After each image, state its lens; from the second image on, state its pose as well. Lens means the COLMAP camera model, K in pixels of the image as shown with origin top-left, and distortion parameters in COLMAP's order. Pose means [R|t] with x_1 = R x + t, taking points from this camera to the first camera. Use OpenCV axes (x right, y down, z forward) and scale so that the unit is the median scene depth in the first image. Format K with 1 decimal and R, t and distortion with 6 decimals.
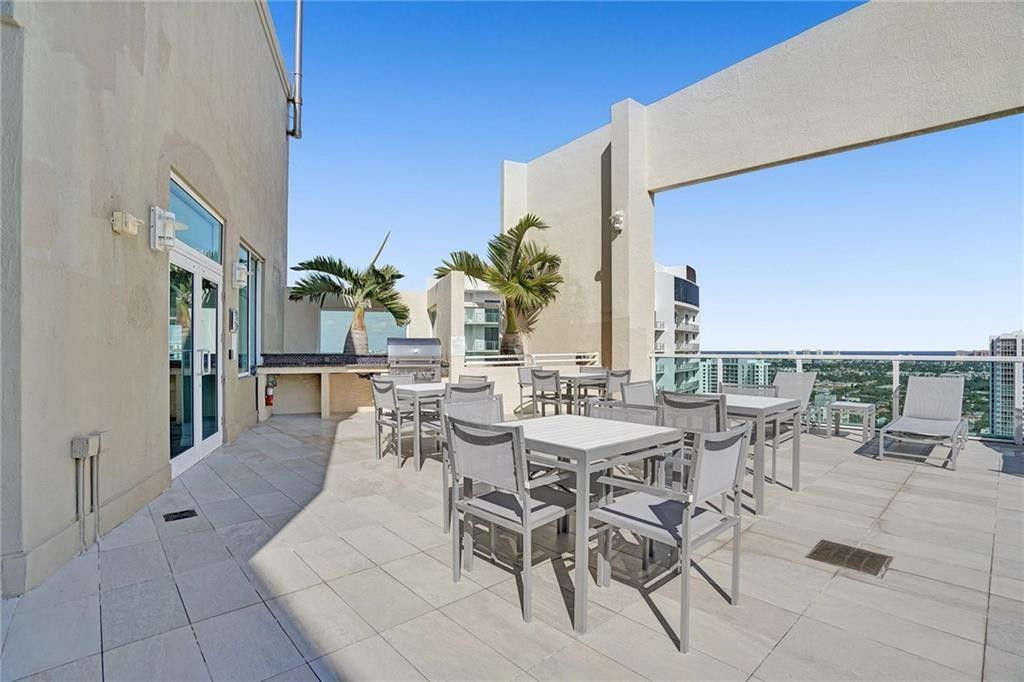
lens RADIAL K [[473.4, 0, 507.3], [0, 473.4, 347.4], [0, 0, 1]] dist [0.000714, 0.000278]
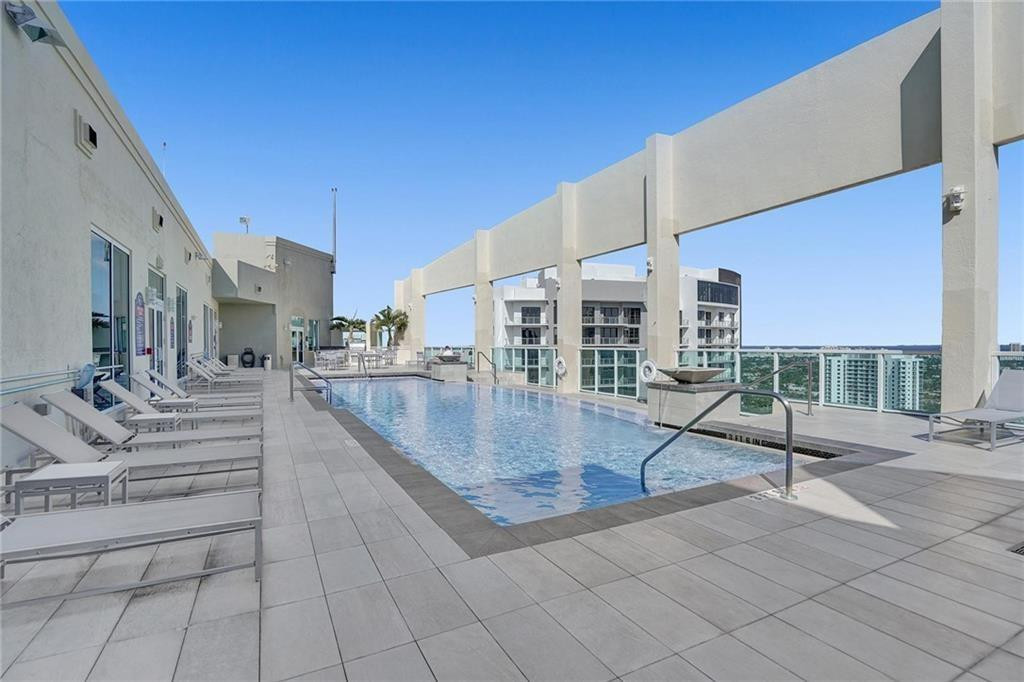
lens RADIAL K [[473.4, 0, 507.3], [0, 473.4, 347.4], [0, 0, 1]] dist [0.000714, 0.000278]
pose [[0.965493, 0.001651, -0.260422, 0.204983], [0.001797, 0.999914, 0.013000, -0.003153], [0.260421, -0.013019, 0.965407, -0.235601]]
